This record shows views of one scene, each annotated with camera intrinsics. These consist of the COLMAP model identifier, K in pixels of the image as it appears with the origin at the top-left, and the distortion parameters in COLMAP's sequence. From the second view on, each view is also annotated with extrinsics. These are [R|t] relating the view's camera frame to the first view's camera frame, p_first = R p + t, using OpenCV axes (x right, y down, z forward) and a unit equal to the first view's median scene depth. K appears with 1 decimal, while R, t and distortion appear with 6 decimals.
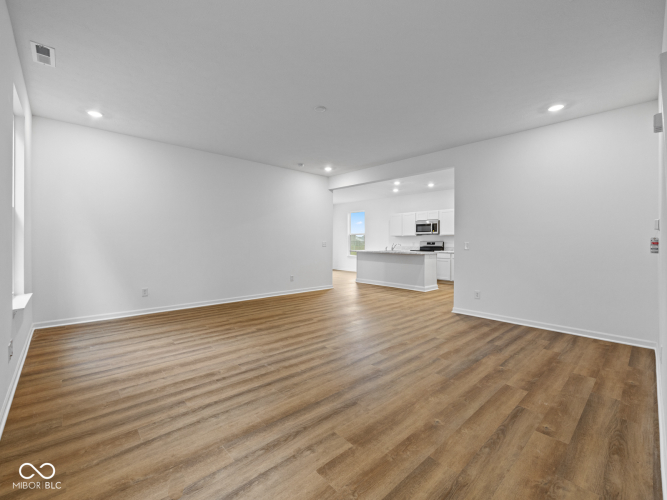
lens RADIAL K [[289.3, 0, 334.2], [0, 289.3, 244.2], [0, 0, 1]] dist [-0.000528, -0.000164]
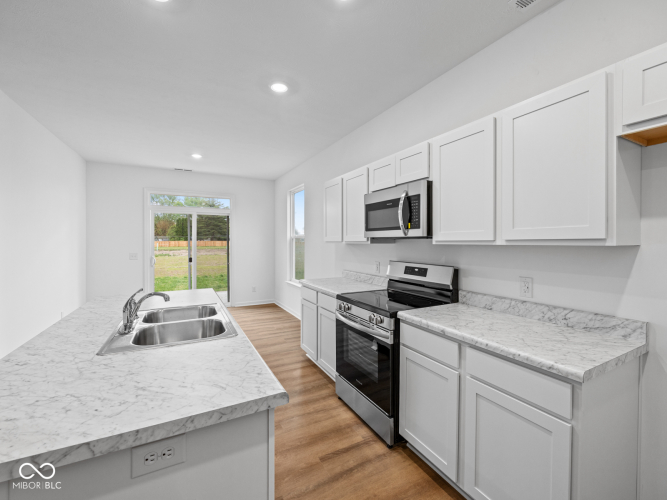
lens RADIAL K [[289.3, 0, 334.2], [0, 289.3, 244.2], [0, 0, 1]] dist [-0.000528, -0.000164]
pose [[0.963881, -0.005350, -0.266279, 0.948525], [0.005653, 0.999984, 0.000369, -0.083099], [0.266273, -0.001861, 0.963896, 2.026216]]
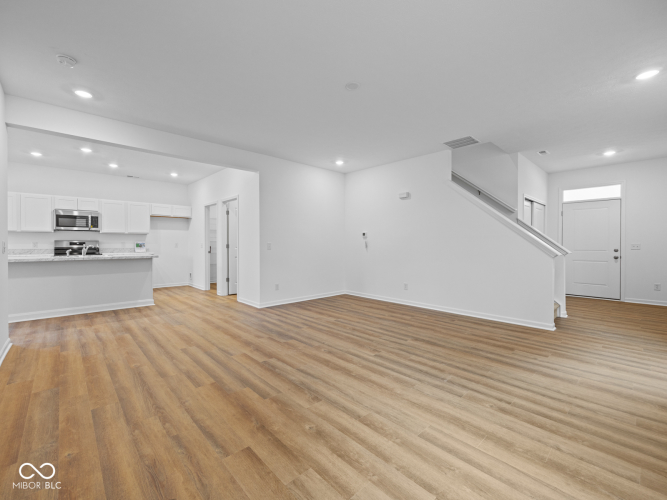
lens RADIAL K [[282.2, 0, 312.9], [0, 282.2, 242.4], [0, 0, 1]] dist [0.001309, 0.000164]
pose [[0.042721, -0.003383, 0.999081, -0.937109], [0.004421, 0.999985, 0.003197, -0.016179], [-0.999077, 0.004280, 0.042735, 1.136203]]
